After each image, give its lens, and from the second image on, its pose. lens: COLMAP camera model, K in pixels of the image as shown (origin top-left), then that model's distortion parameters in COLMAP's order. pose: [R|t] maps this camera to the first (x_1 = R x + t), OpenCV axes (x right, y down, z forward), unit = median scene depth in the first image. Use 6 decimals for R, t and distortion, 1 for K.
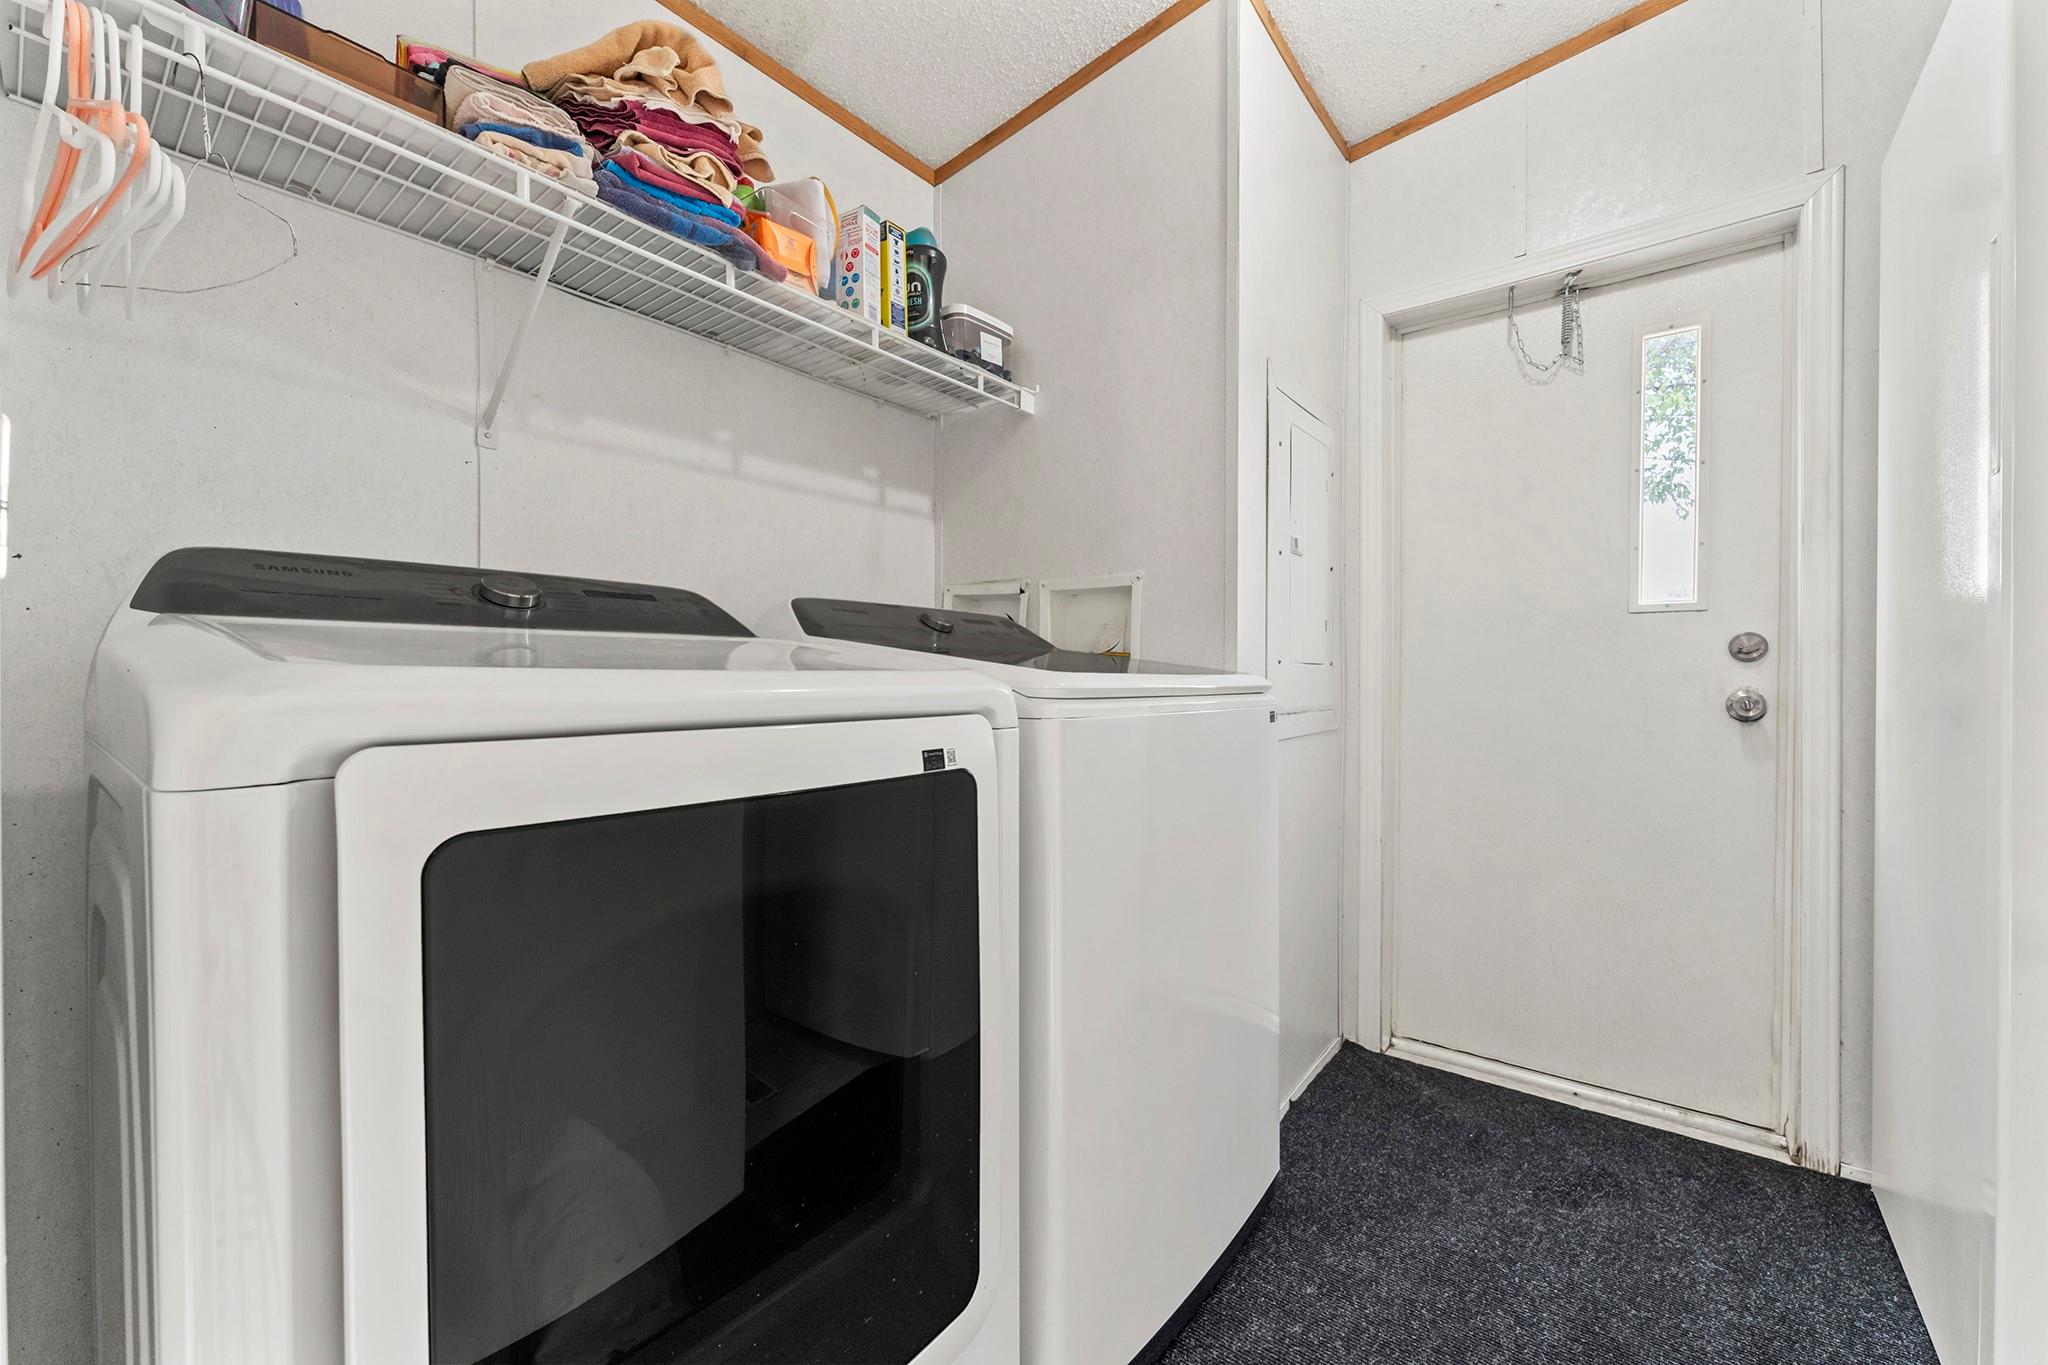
lens RADIAL K [[815.5, 0, 1021.5], [0, 815.5, 683.3], [0, 0, 1]] dist [-0.002114, -0.000591]
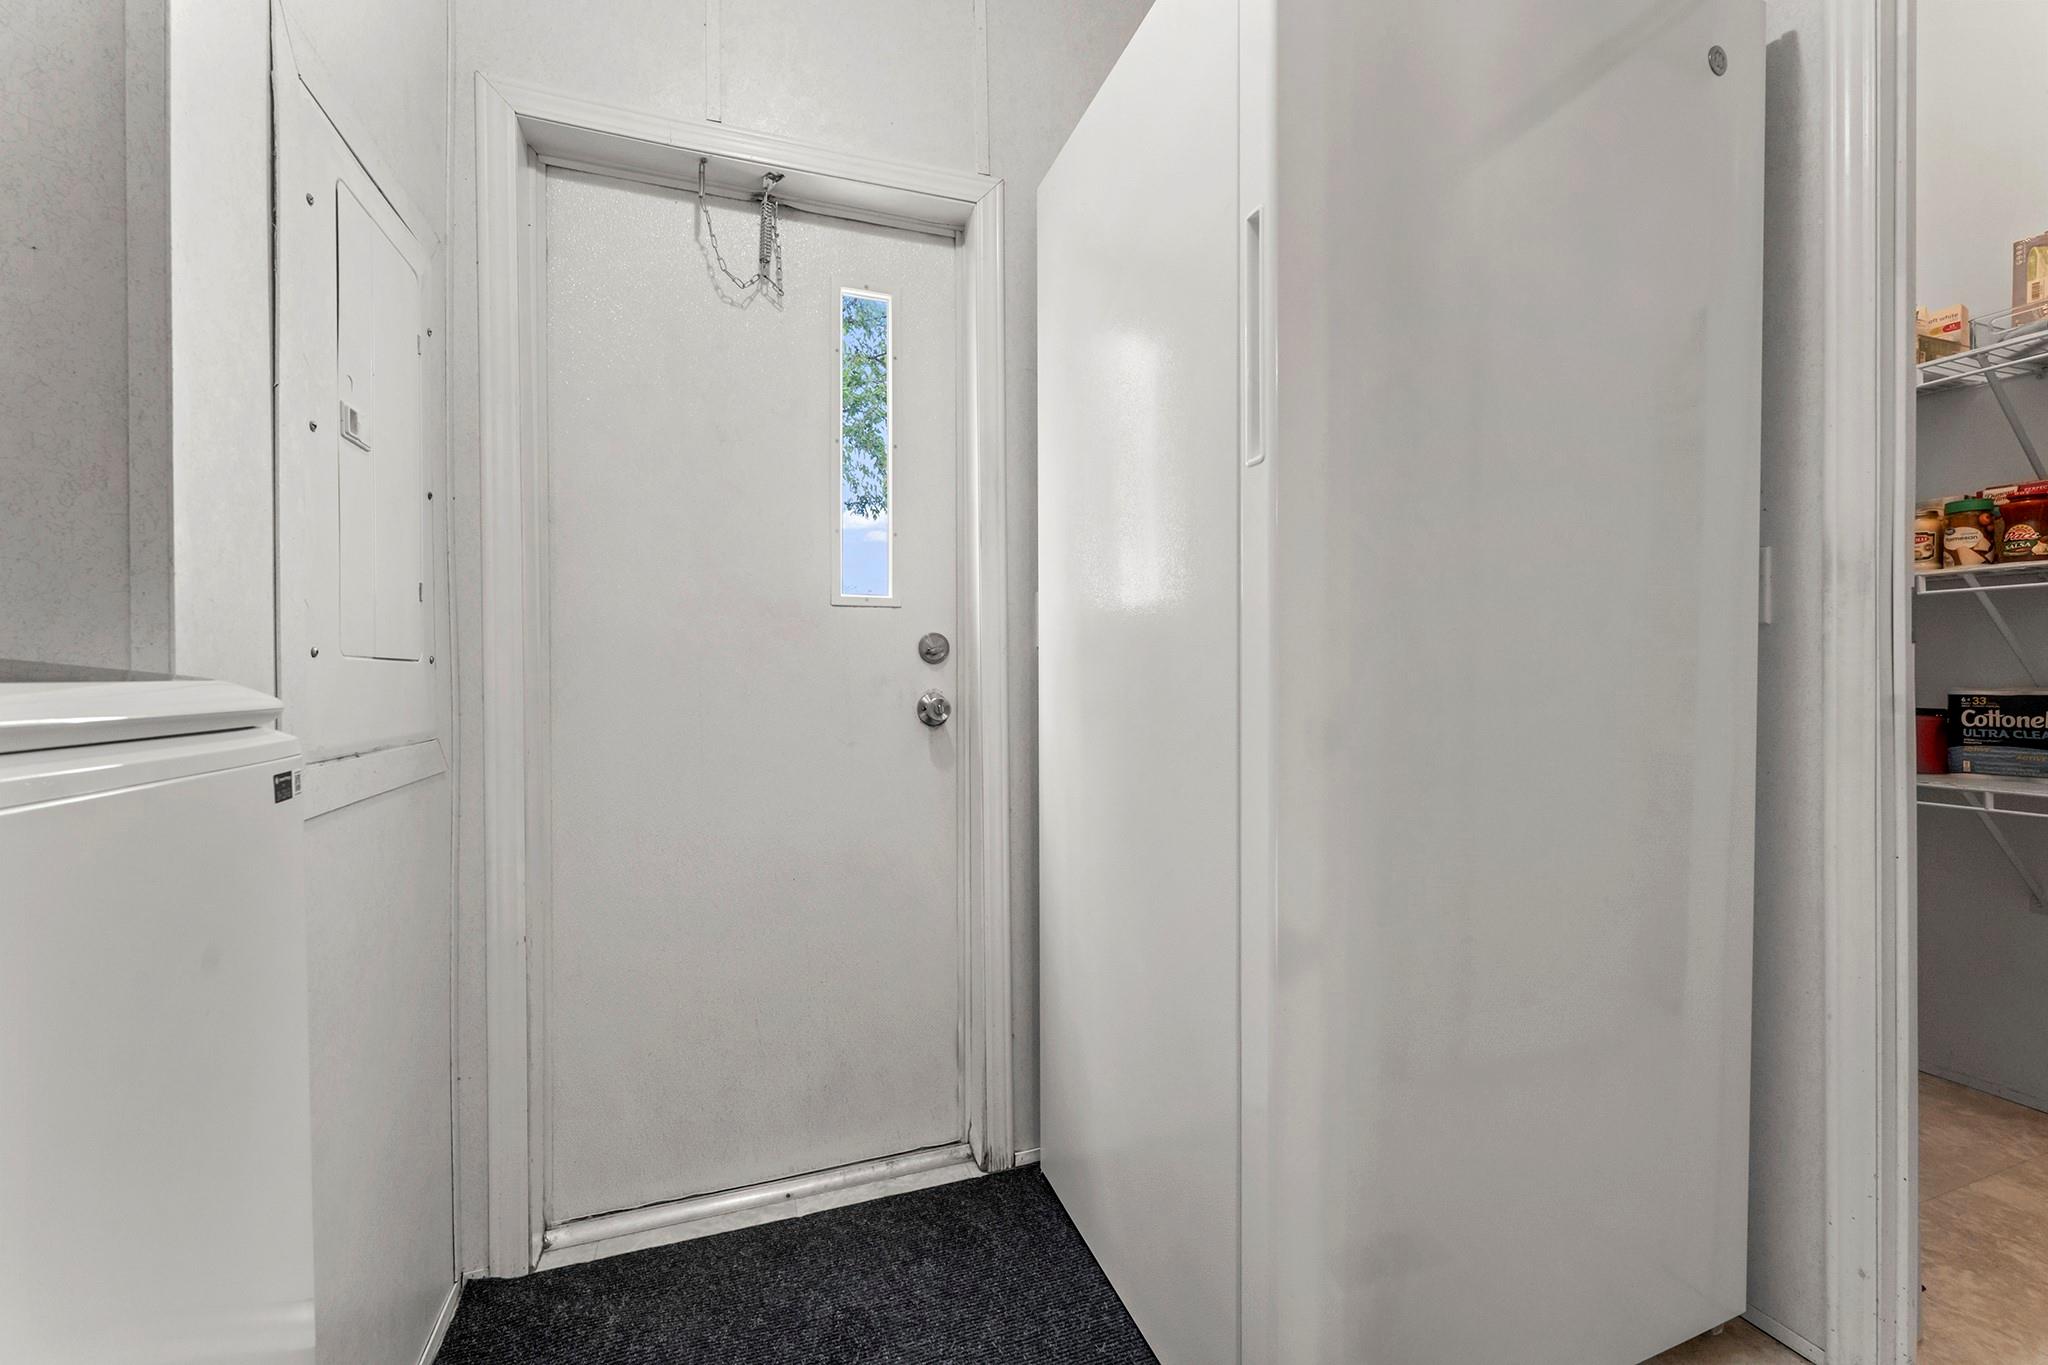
lens RADIAL K [[815.5, 0, 1021.5], [0, 815.5, 683.3], [0, 0, 1]] dist [-0.002114, -0.000591]
pose [[0.535611, -0.009902, 0.844407, 0.131012], [0.012011, 0.999919, 0.004108, -0.005576], [-0.844380, 0.007942, 0.535686, 0.380078]]
